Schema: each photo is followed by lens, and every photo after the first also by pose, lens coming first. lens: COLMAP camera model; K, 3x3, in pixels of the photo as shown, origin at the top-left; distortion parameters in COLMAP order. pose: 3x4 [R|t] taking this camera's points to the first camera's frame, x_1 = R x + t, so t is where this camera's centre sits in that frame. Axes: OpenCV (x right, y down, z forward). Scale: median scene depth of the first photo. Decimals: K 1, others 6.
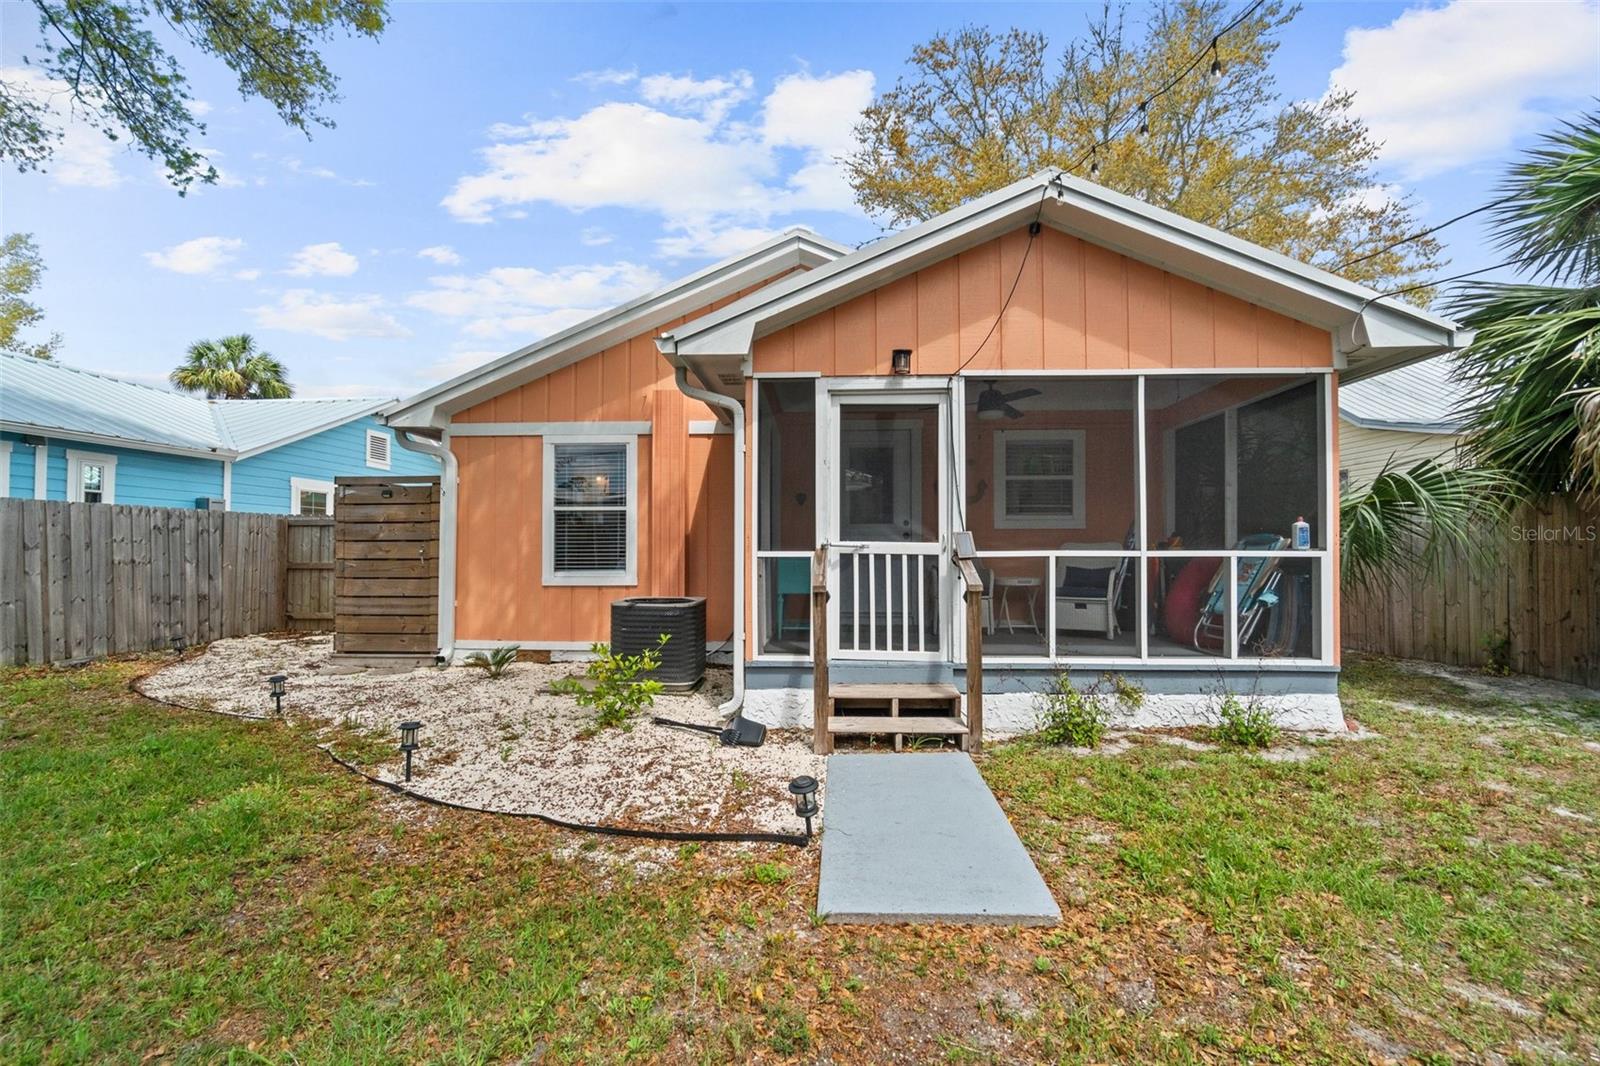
lens RADIAL K [[693.5, 0, 788.2], [0, 693.5, 536.9], [0, 0, 1]] dist [-0.005522, 0.001570]
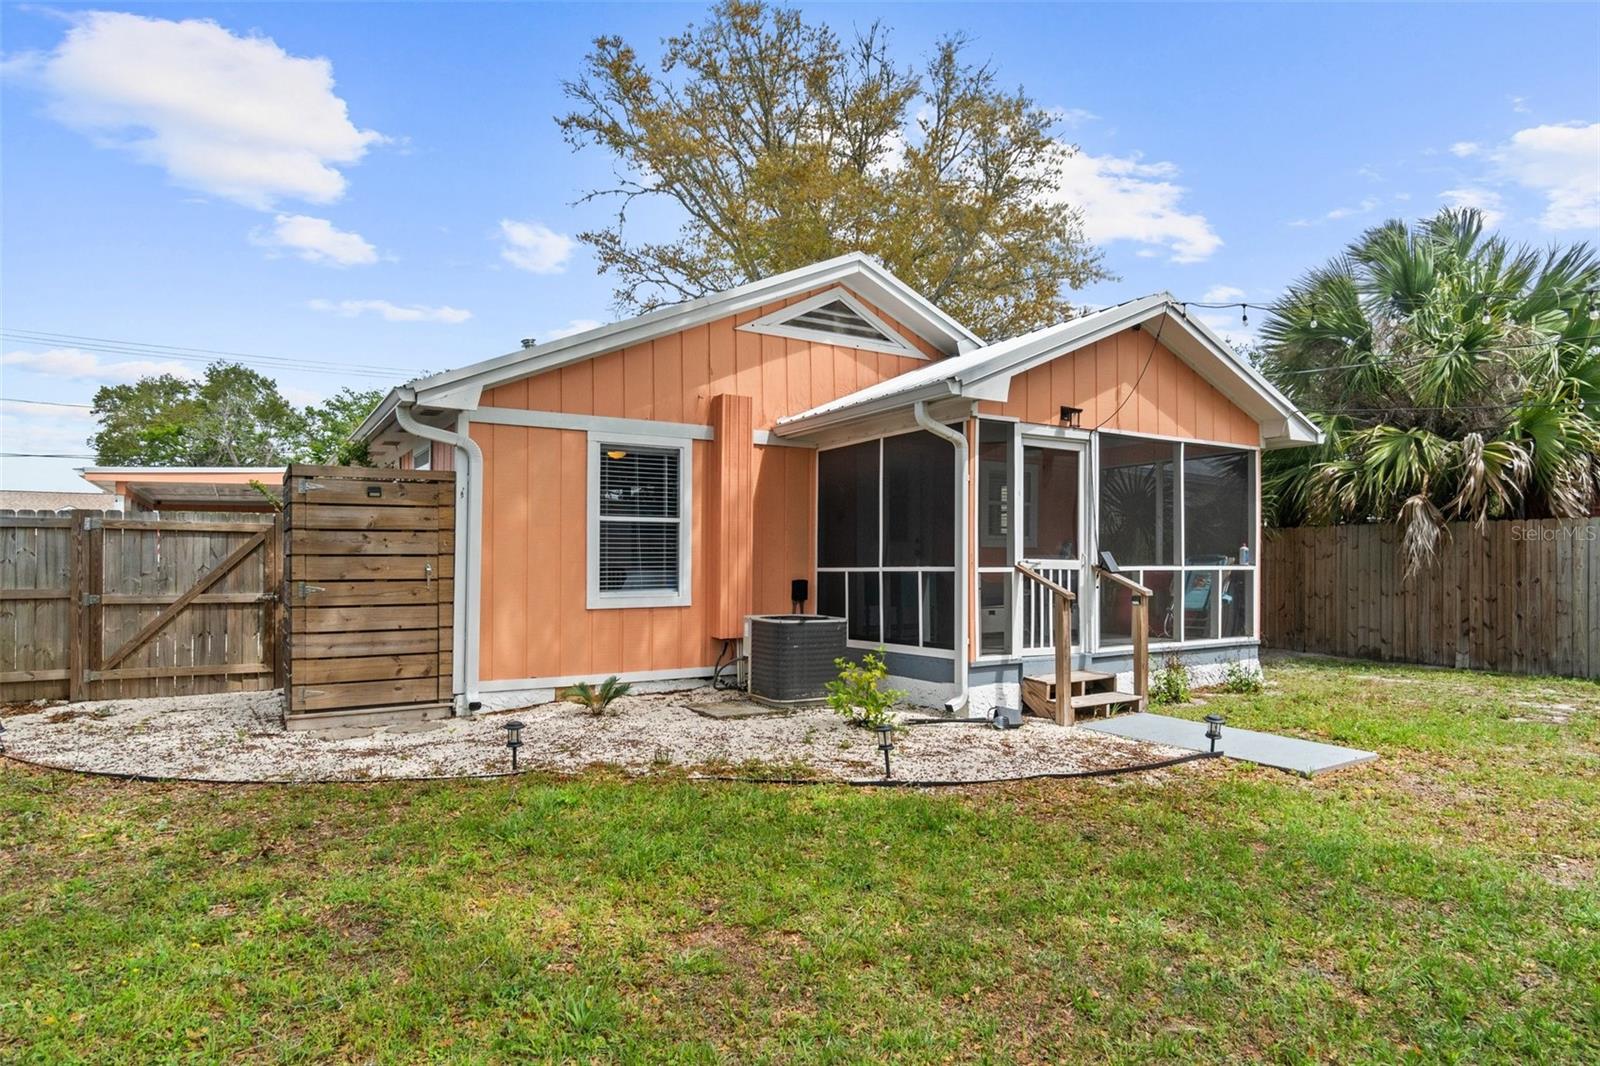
lens RADIAL K [[900.7, 0, 795.1], [0, 900.7, 566.8], [0, 0, 1]] dist [-0.001484, 0.000067]
pose [[0.824471, -0.003109, 0.565895, -1.155573], [-0.008864, 0.999791, 0.018408, -0.005563], [-0.565834, -0.020193, 0.824272, -0.070360]]
